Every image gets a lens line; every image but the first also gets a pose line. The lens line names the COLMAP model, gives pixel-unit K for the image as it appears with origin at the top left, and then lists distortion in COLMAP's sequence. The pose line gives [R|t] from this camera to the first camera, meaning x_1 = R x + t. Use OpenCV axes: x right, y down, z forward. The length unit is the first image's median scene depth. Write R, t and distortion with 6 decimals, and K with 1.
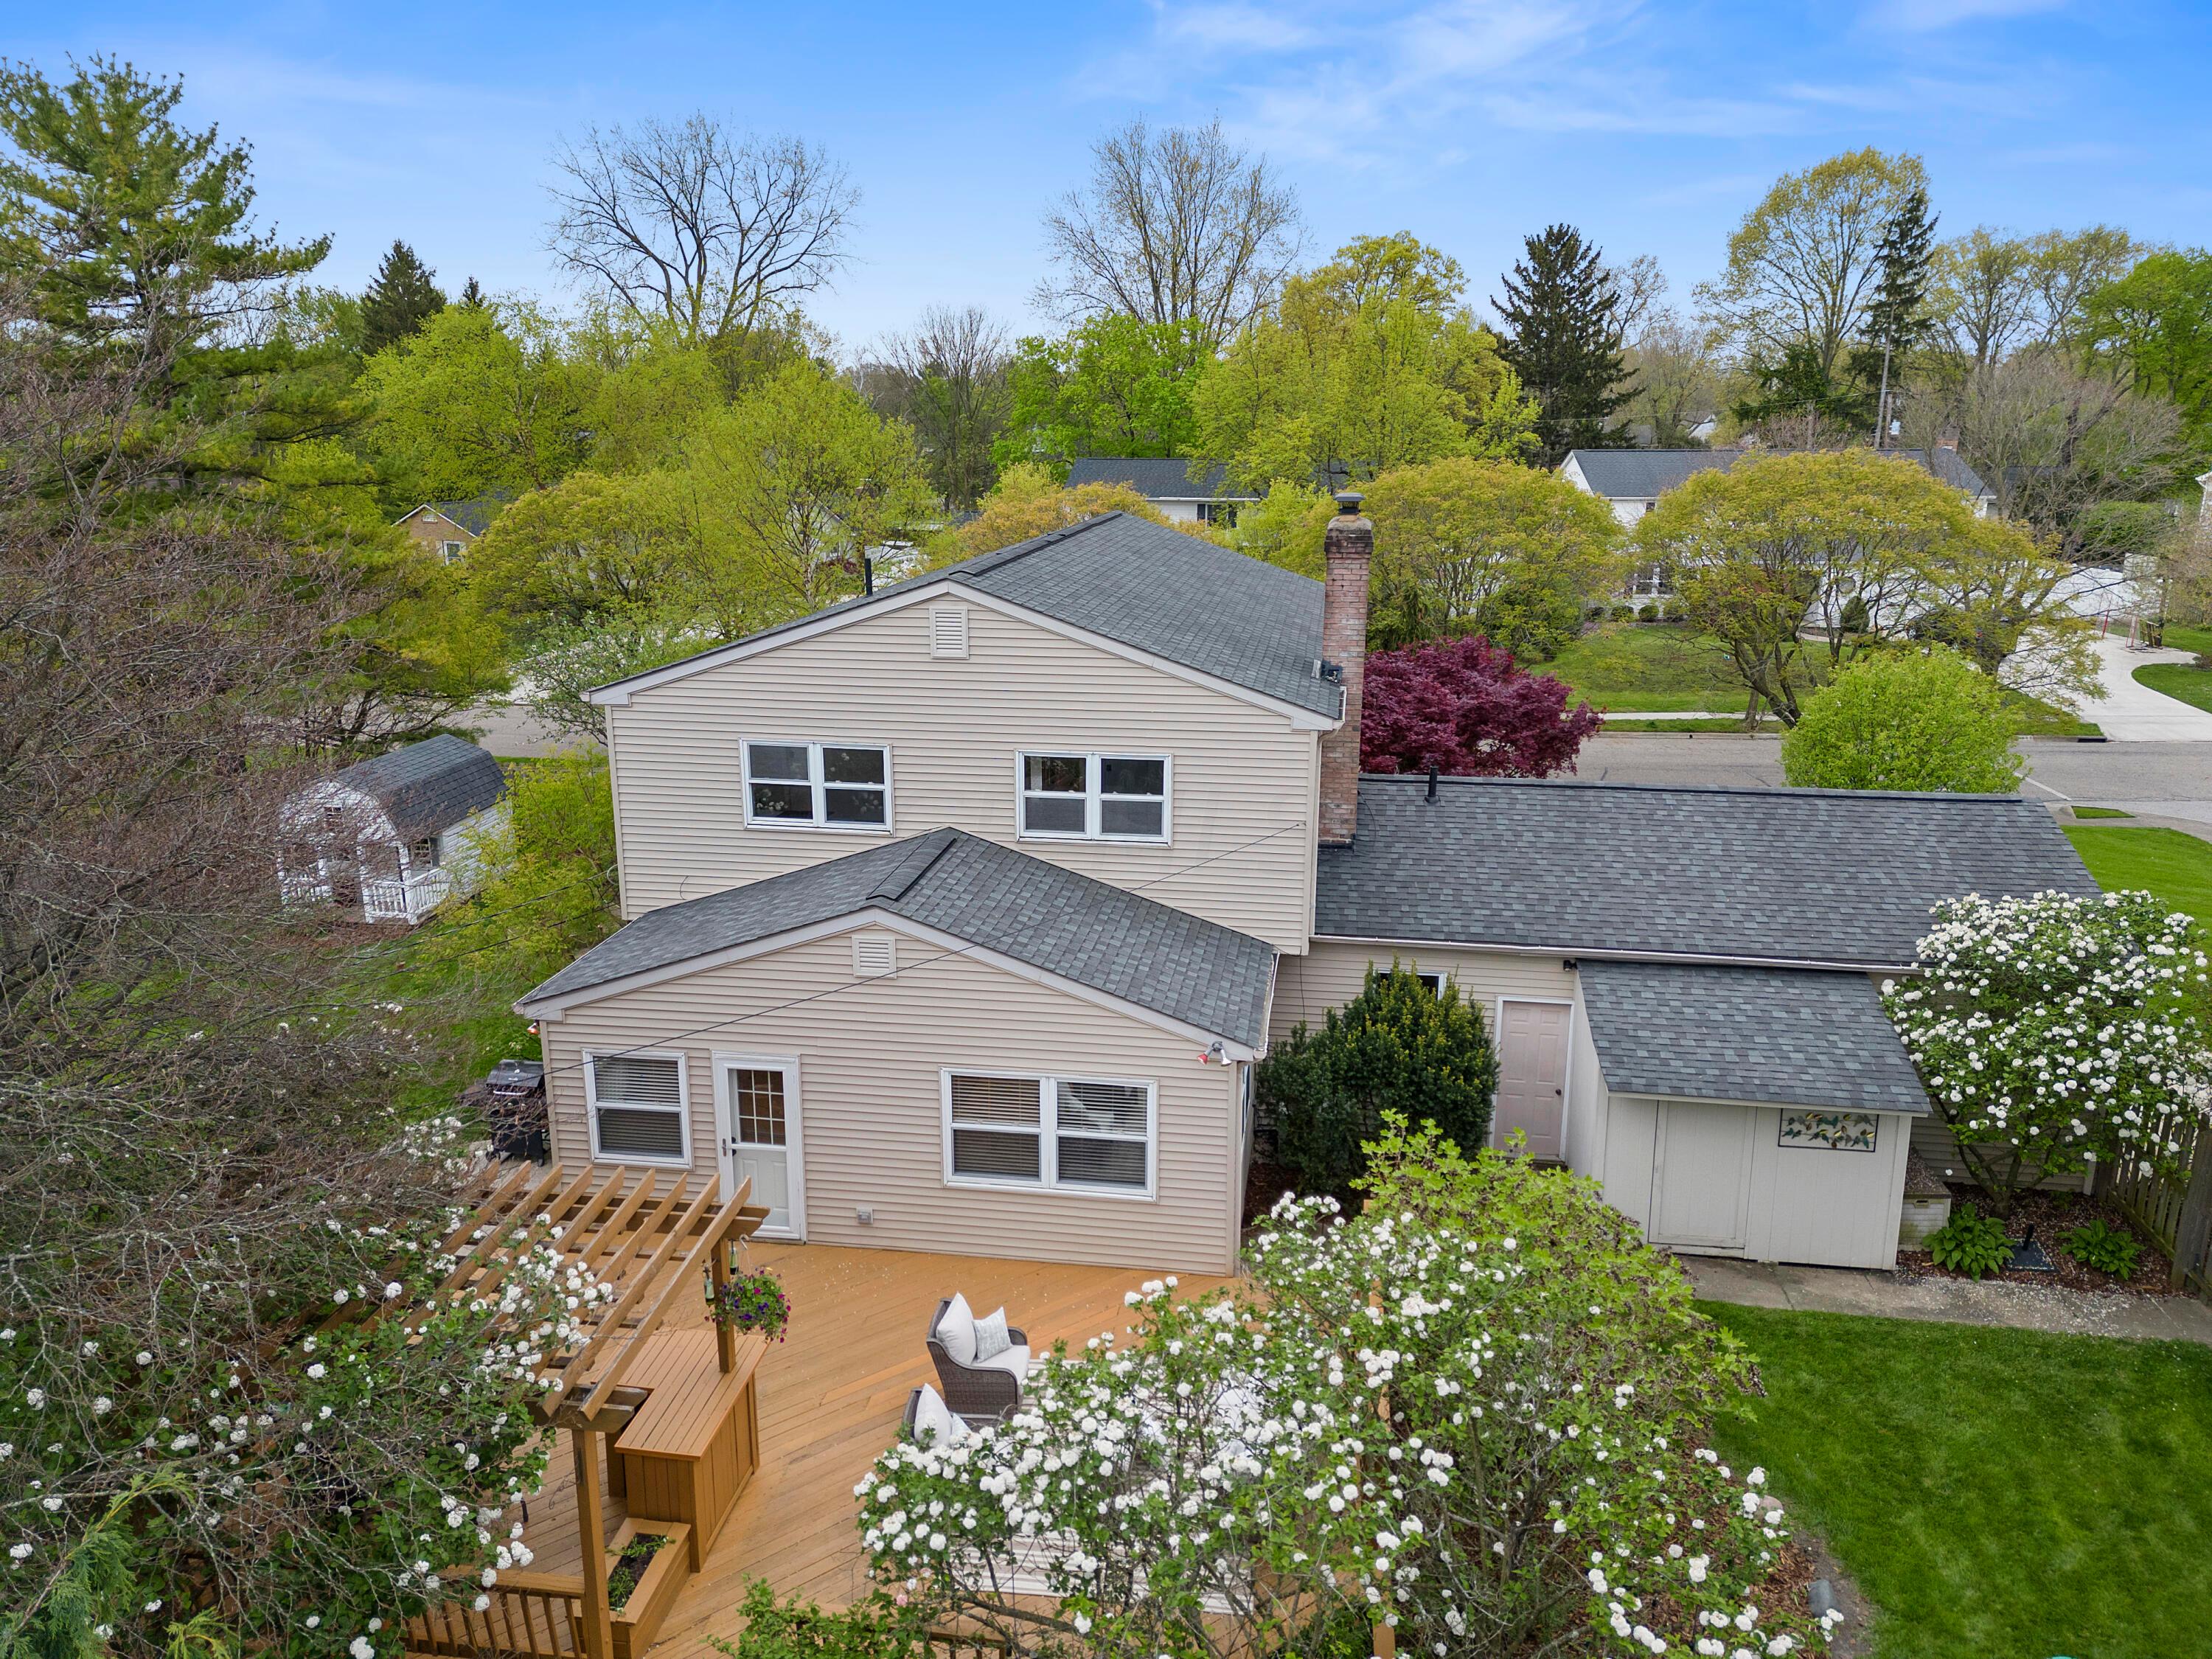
lens RADIAL K [[1578.9, 0, 1096.8], [0, 1578.9, 817.0], [0, 0, 1]] dist [0.083957, -0.079844]
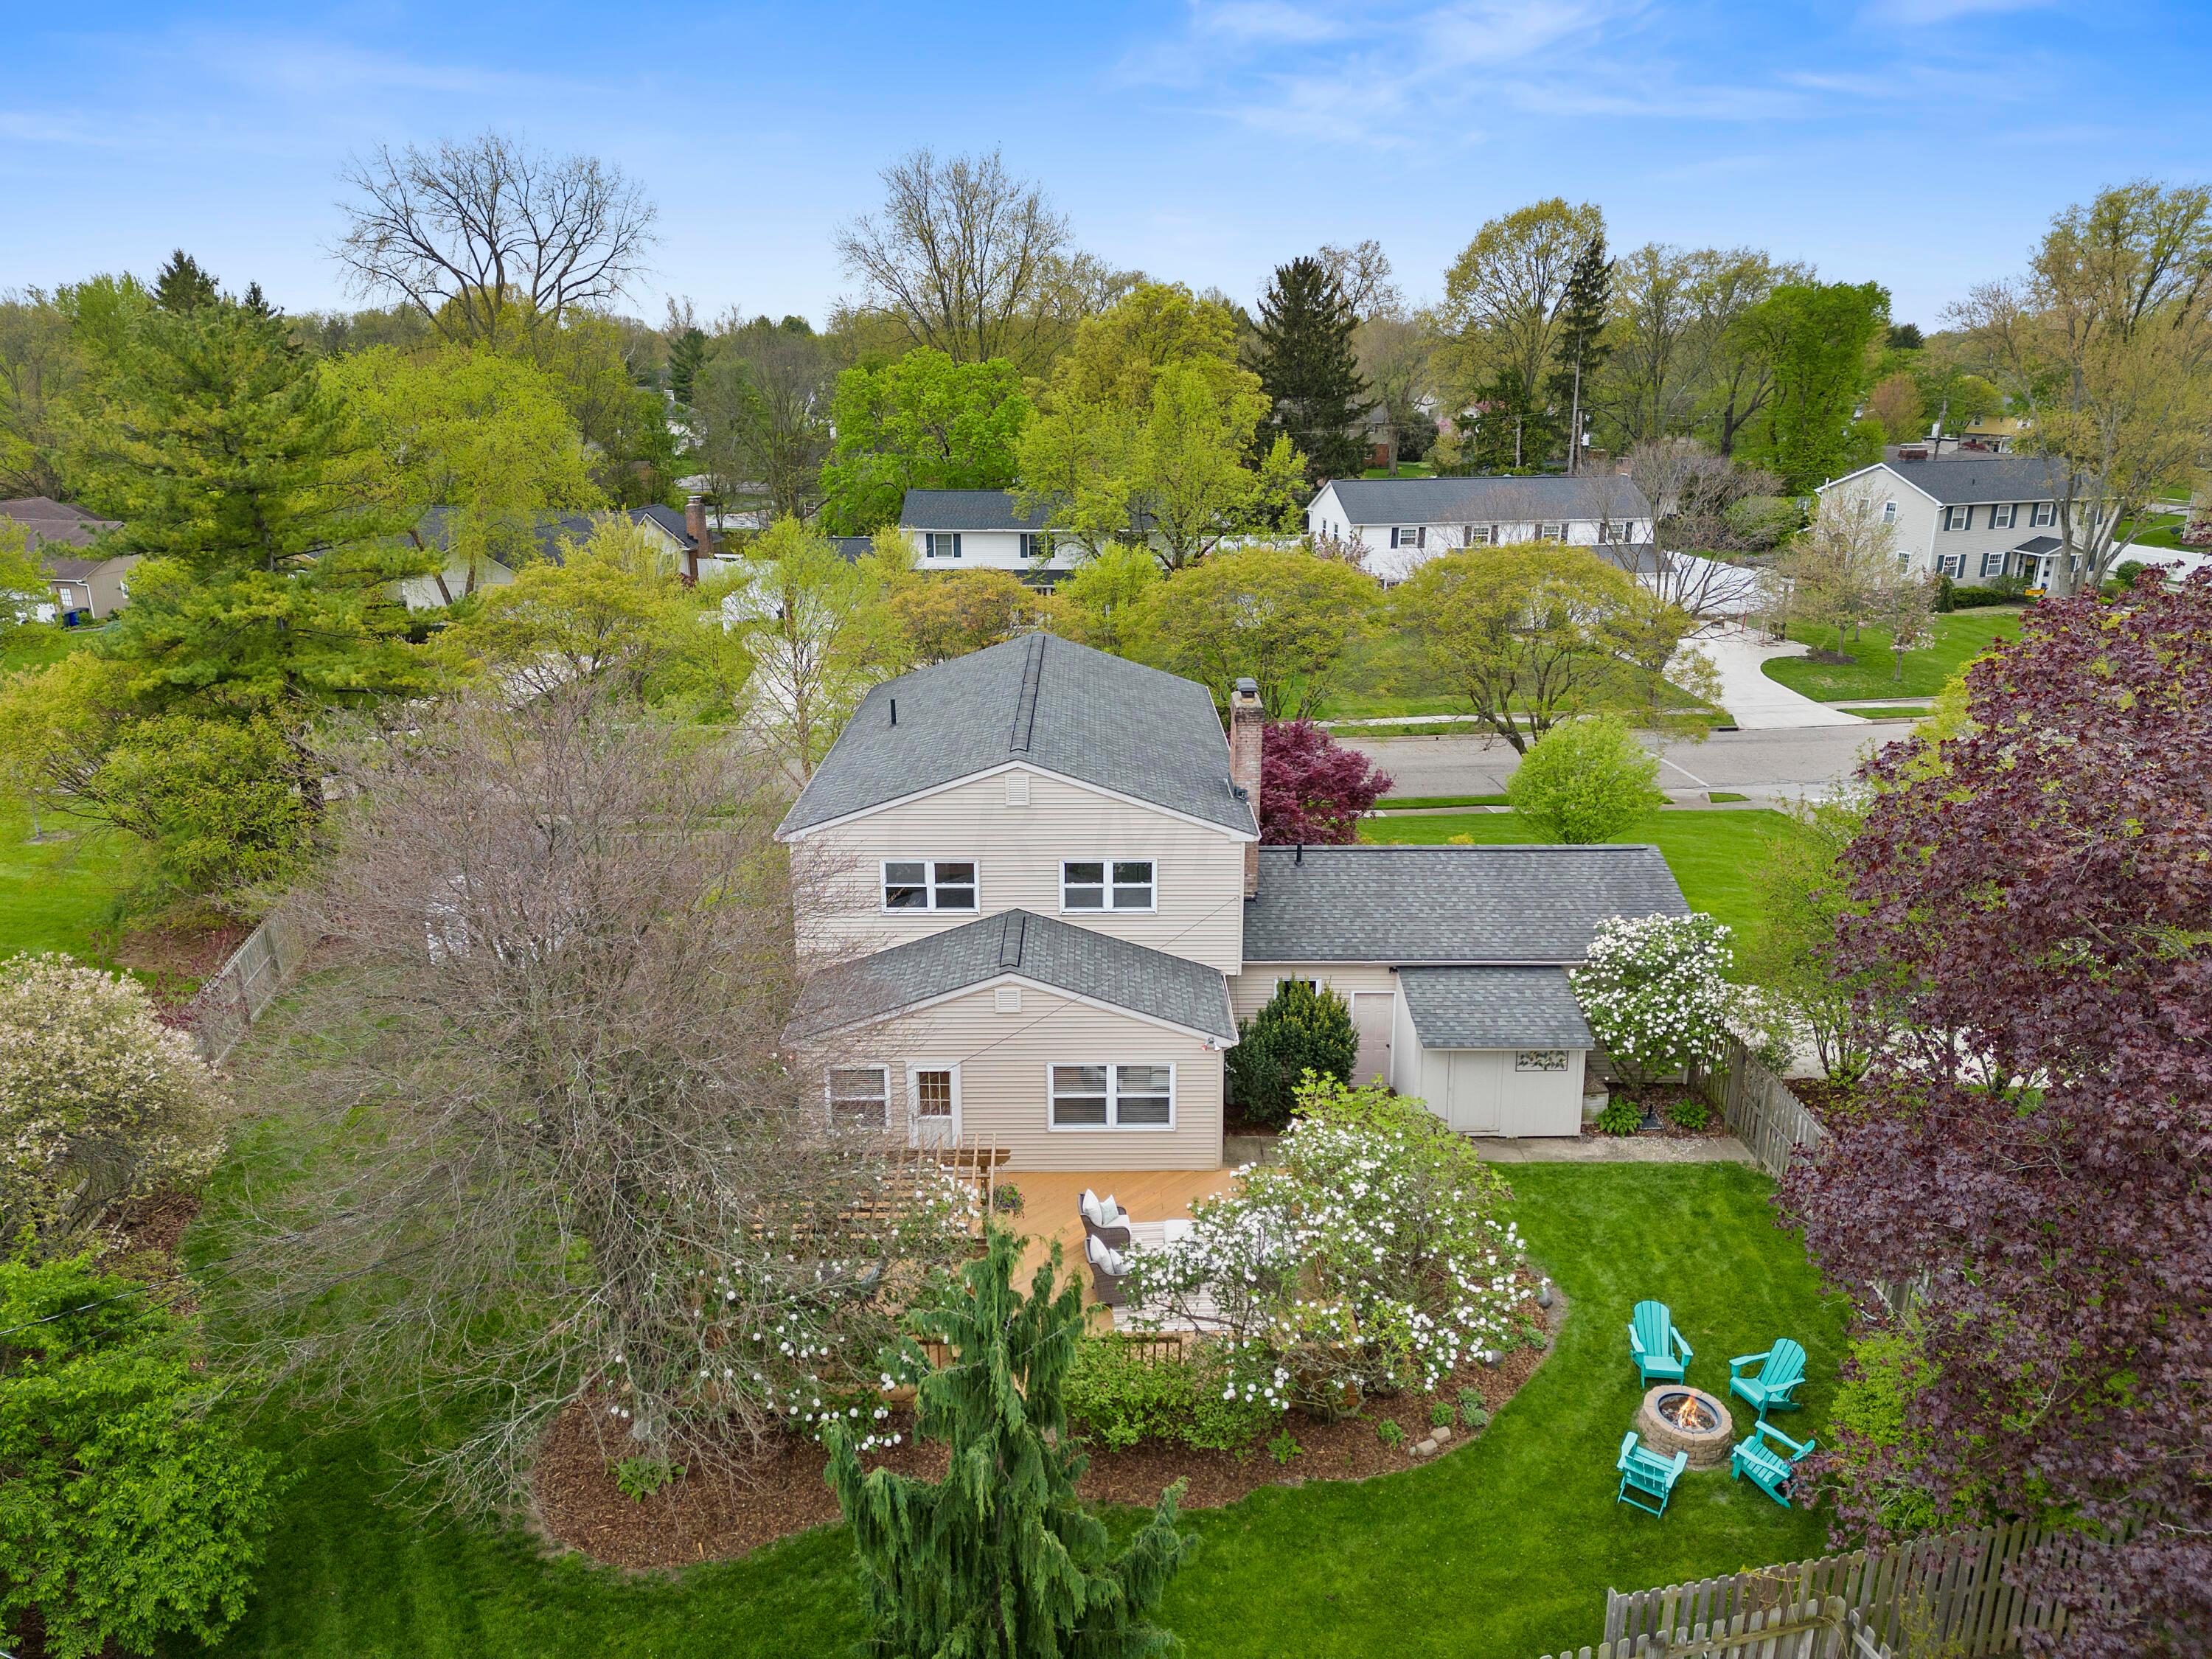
lens RADIAL K [[1578.9, 0, 1096.8], [0, 1578.9, 817.0], [0, 0, 1]] dist [0.083957, -0.079844]
pose [[0.987254, -0.048917, 0.151446, -0.261392], [0.042973, 0.998181, 0.042273, -0.155873], [-0.153238, -0.035226, 0.987561, -0.602652]]
